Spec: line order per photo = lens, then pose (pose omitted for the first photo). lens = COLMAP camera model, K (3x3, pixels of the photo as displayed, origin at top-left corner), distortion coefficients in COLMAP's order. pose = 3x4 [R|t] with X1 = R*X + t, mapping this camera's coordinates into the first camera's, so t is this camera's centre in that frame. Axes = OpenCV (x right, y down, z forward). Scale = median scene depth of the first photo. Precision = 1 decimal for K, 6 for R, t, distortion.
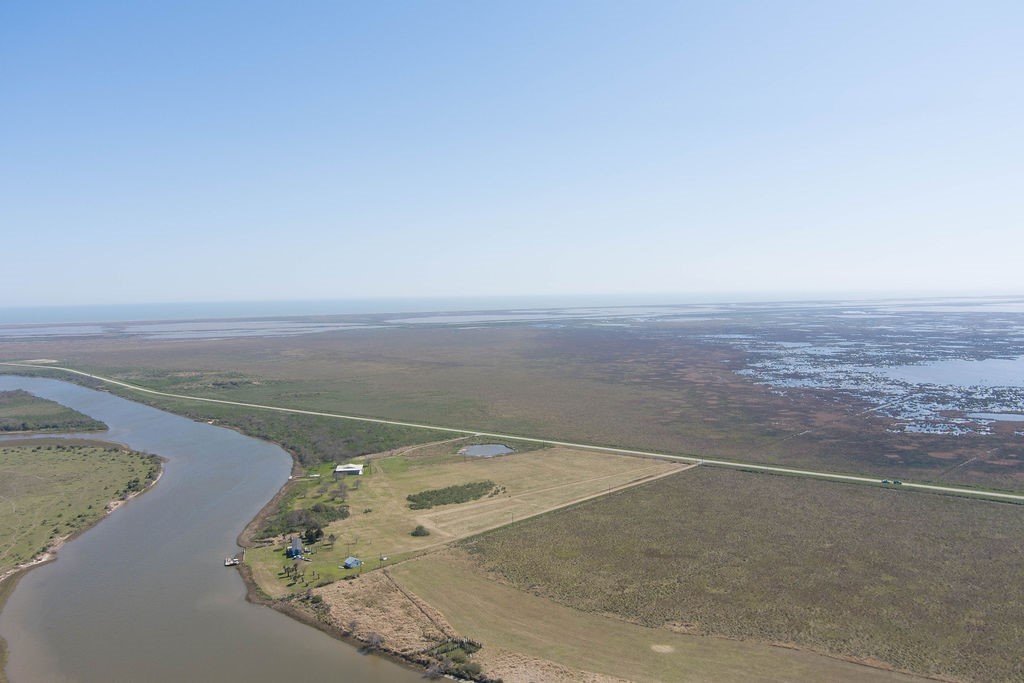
lens RADIAL K [[852.2, 0, 512.0], [0, 852.2, 341.5], [0, 0, 1]] dist [-0.057995, -0.006263]
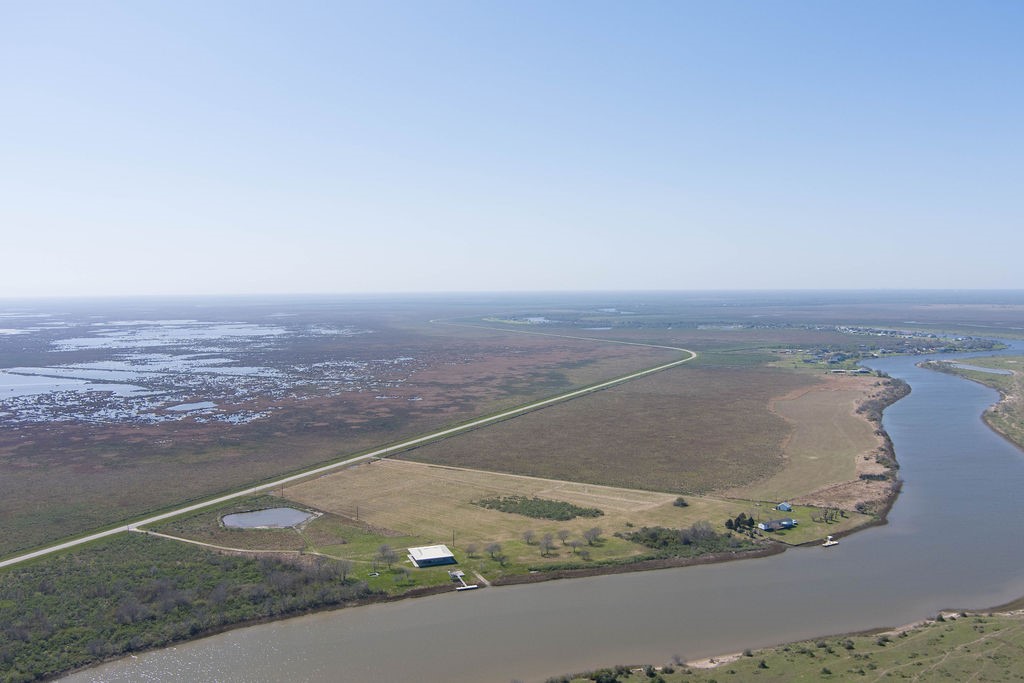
lens RADIAL K [[852.2, 0, 512.0], [0, 852.2, 341.5], [0, 0, 1]] dist [-0.057995, -0.006263]
pose [[-0.206814, -0.044647, 0.977361, -0.984545], [0.071302, 0.995614, 0.060569, -0.059650], [-0.975779, 0.082214, -0.202723, 1.231645]]
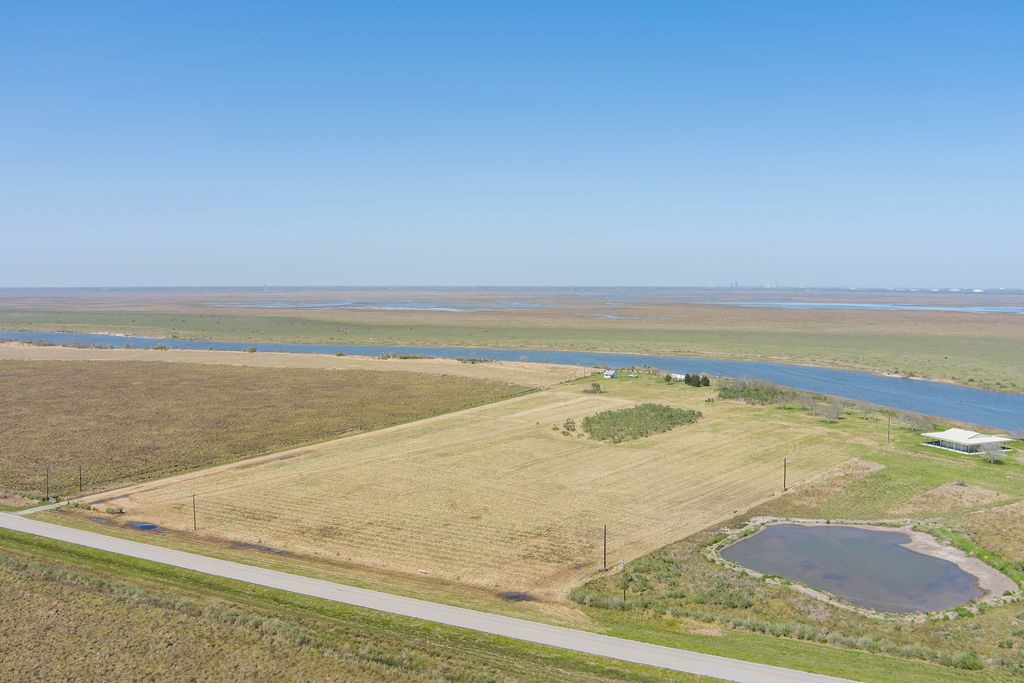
lens RADIAL K [[852.2, 0, 512.0], [0, 852.2, 341.5], [0, 0, 1]] dist [-0.057995, -0.006263]
pose [[-0.975547, 0.032307, -0.217403, 0.139556], [0.003374, 0.991223, 0.132158, 0.052475], [0.219764, 0.128193, -0.967094, 1.569359]]
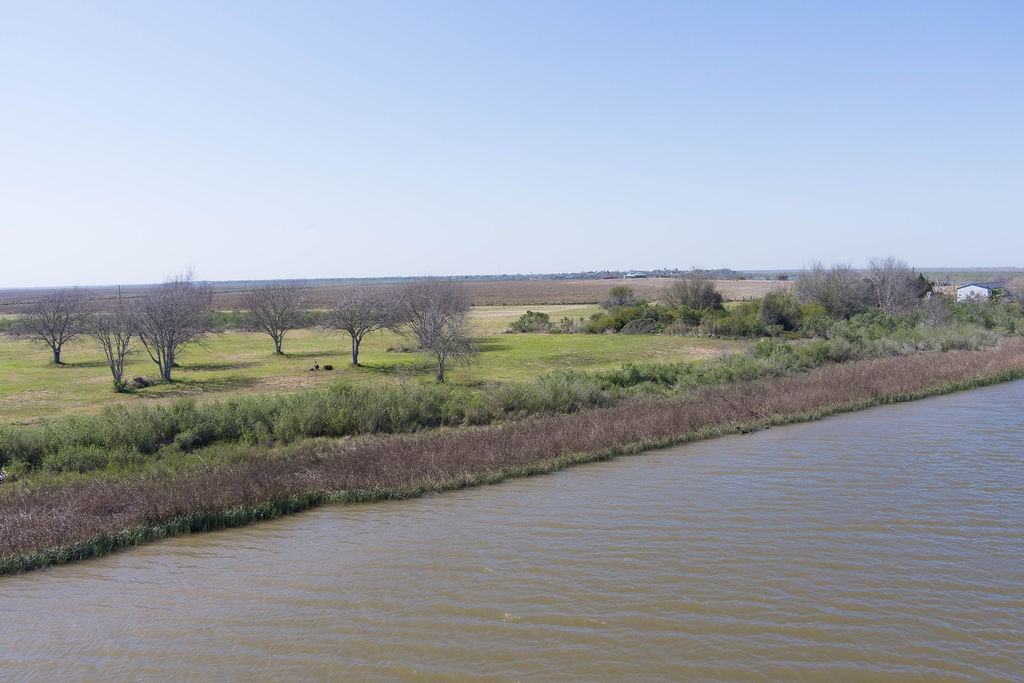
lens RADIAL K [[852.2, 0, 512.0], [0, 852.2, 341.5], [0, 0, 1]] dist [-0.057995, -0.006263]
pose [[-0.540401, -0.036243, 0.840627, -0.345386], [0.081974, 0.992051, 0.095469, 0.174505], [-0.837405, 0.120501, -0.533134, 1.076077]]
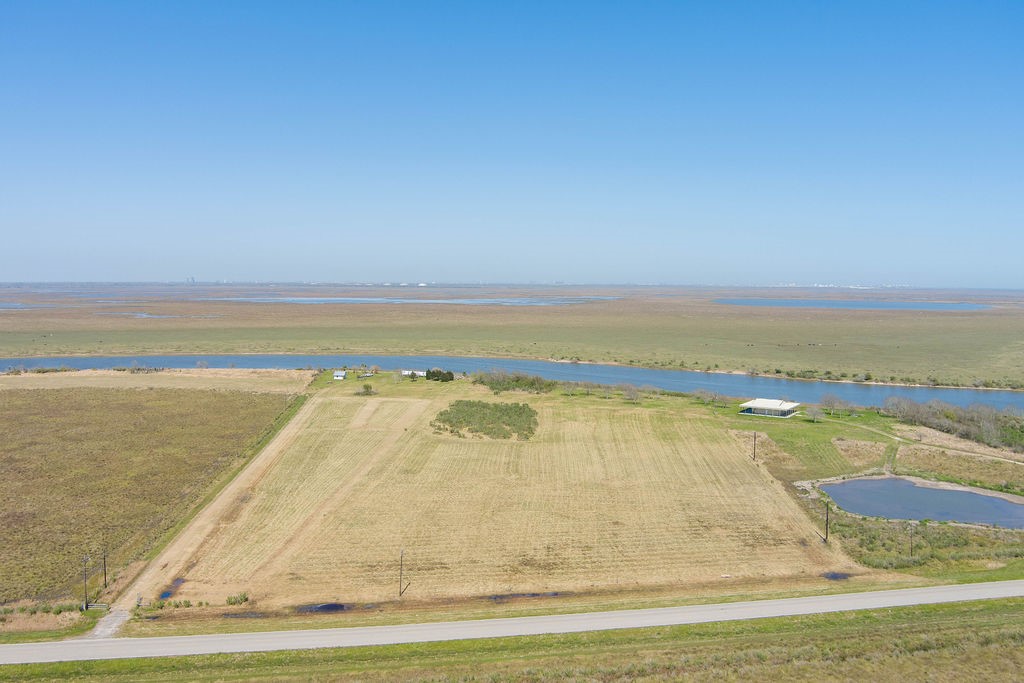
lens RADIAL K [[852.2, 0, 512.0], [0, 852.2, 341.5], [0, 0, 1]] dist [-0.057995, -0.006263]
pose [[-0.658393, 0.069059, -0.749499, 0.359359], [-0.039597, 0.991225, 0.126115, 0.057161], [0.751632, 0.112711, -0.649881, 1.417601]]
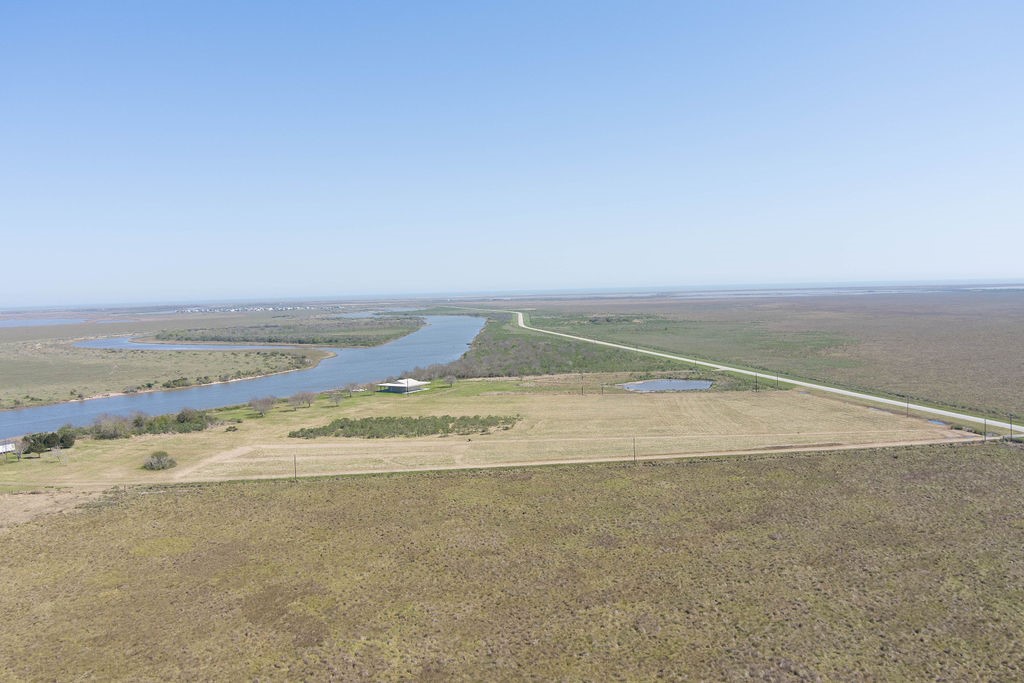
lens RADIAL K [[852.2, 0, 512.0], [0, 852.2, 341.5], [0, 0, 1]] dist [-0.057995, -0.006263]
pose [[0.760832, 0.037164, -0.647884, 0.349125], [-0.023709, 0.999284, 0.029478, 0.109926], [0.648516, -0.007067, 0.761168, 0.640452]]
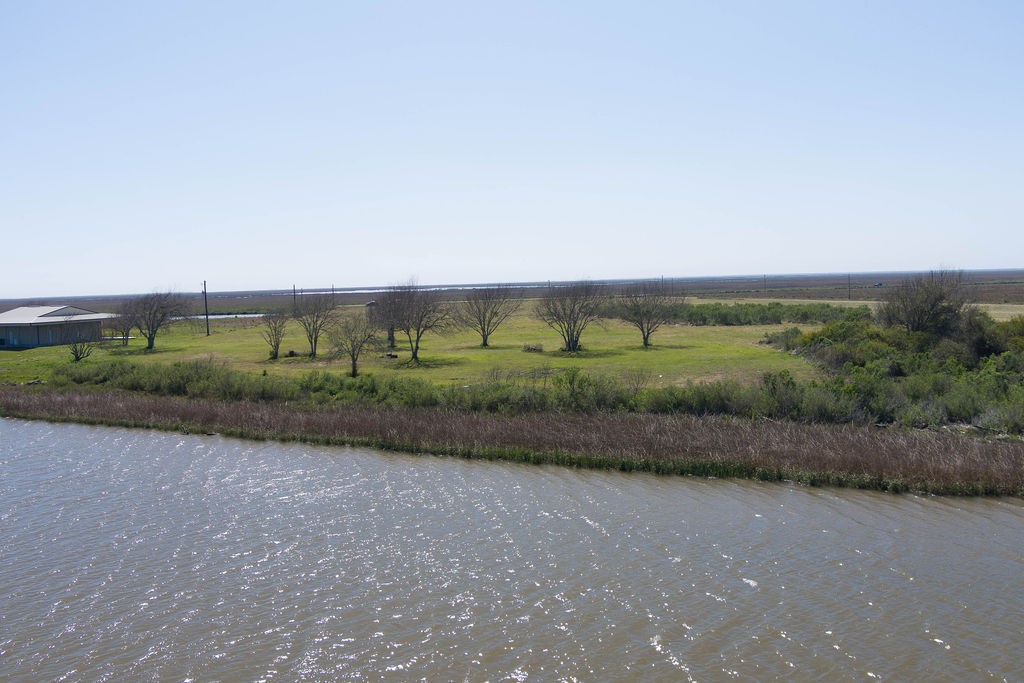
lens RADIAL K [[852.2, 0, 512.0], [0, 852.2, 341.5], [0, 0, 1]] dist [-0.057995, -0.006263]
pose [[0.515330, -0.058453, 0.854996, -0.352147], [0.072357, 0.997076, 0.024554, 0.182377], [-0.853932, 0.049212, 0.518053, 0.938072]]
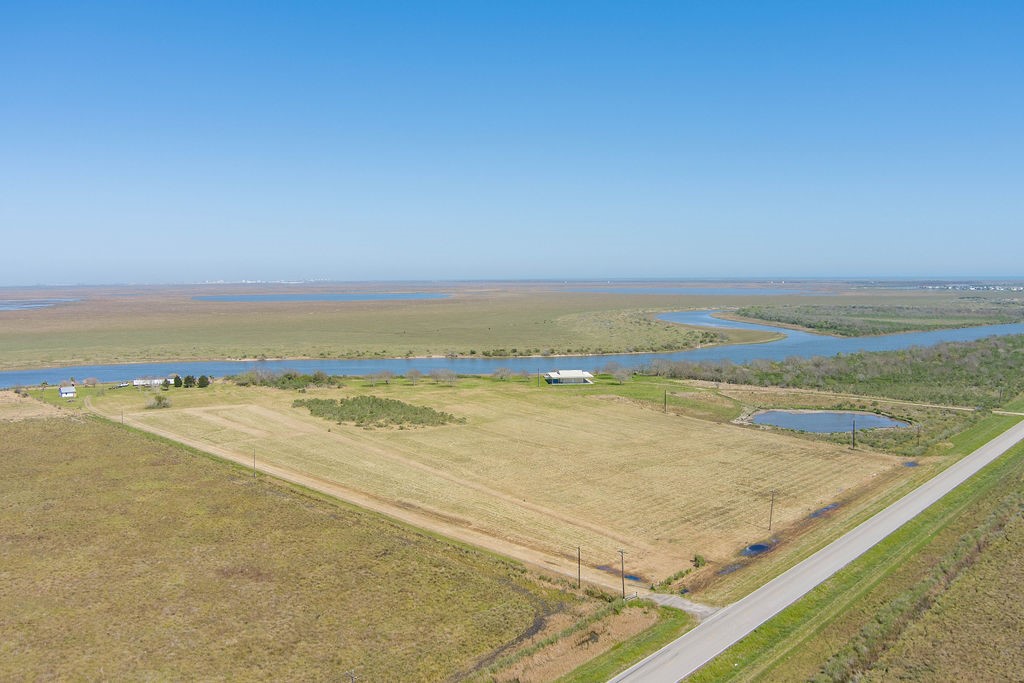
lens RADIAL K [[852.2, 0, 512.0], [0, 852.2, 341.5], [0, 0, 1]] dist [-0.057995, -0.006263]
pose [[-0.056417, 0.096392, -0.993743, 0.494851], [-0.049761, 0.993820, 0.099224, 0.075717], [0.997167, 0.055047, -0.051271, 1.149288]]
